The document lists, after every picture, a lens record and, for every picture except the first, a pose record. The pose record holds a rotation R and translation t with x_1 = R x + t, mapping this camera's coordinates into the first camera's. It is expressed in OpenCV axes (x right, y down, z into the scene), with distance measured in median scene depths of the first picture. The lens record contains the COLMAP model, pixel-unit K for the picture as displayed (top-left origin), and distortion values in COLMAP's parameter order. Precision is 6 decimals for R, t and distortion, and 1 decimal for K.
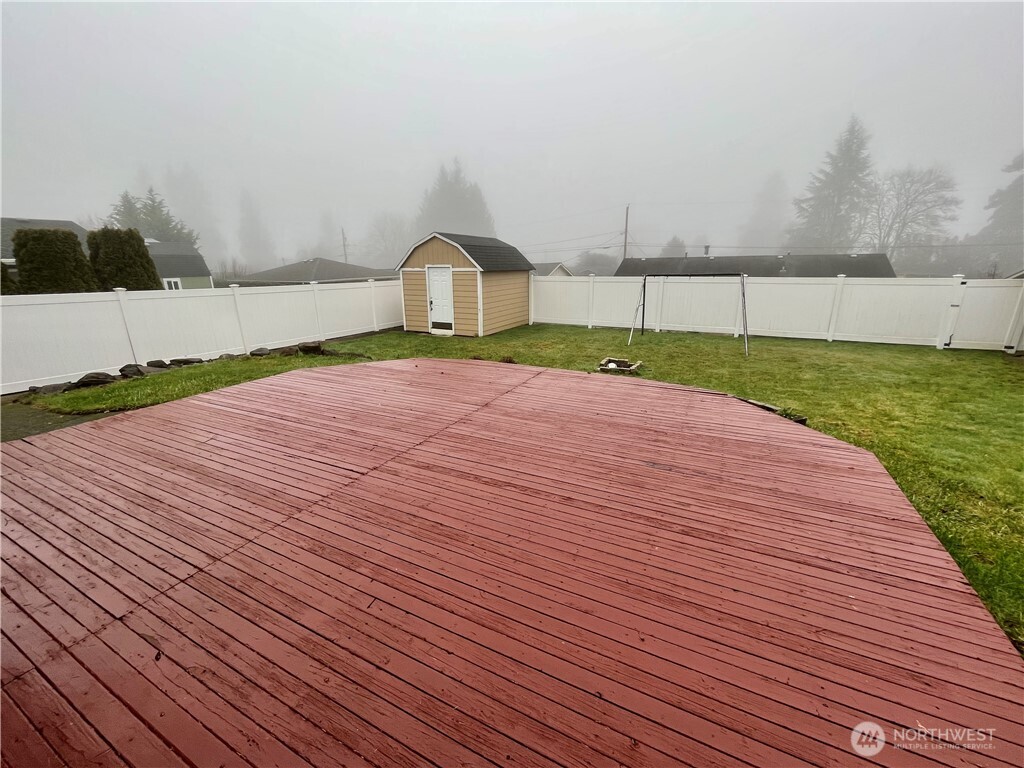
lens RADIAL K [[414.6, 0, 507.5], [0, 414.6, 383.2], [0, 0, 1]] dist [-0.000502, 0.000016]
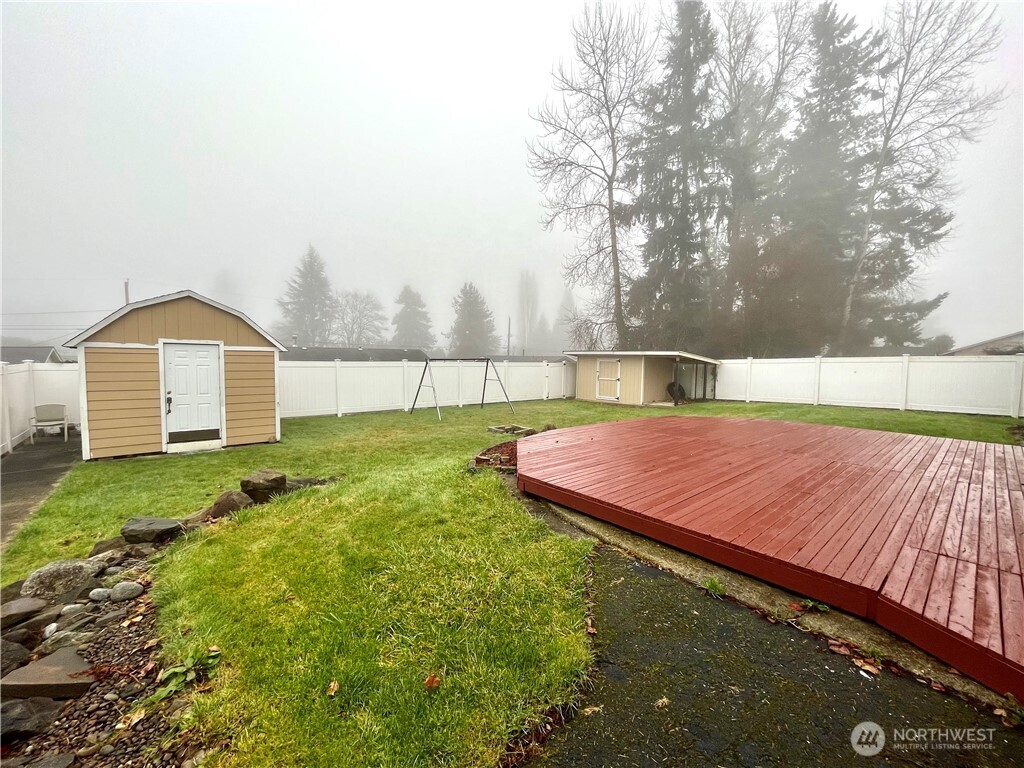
lens RADIAL K [[414.6, 0, 508.3], [0, 414.6, 385.5], [0, 0, 1]] dist [-0.000502, 0.000016]
pose [[0.387821, -0.044403, 0.920664, -0.535125], [0.238007, 0.969790, -0.053486, -0.067166], [-0.890476, 0.239867, 0.386673, 0.328495]]
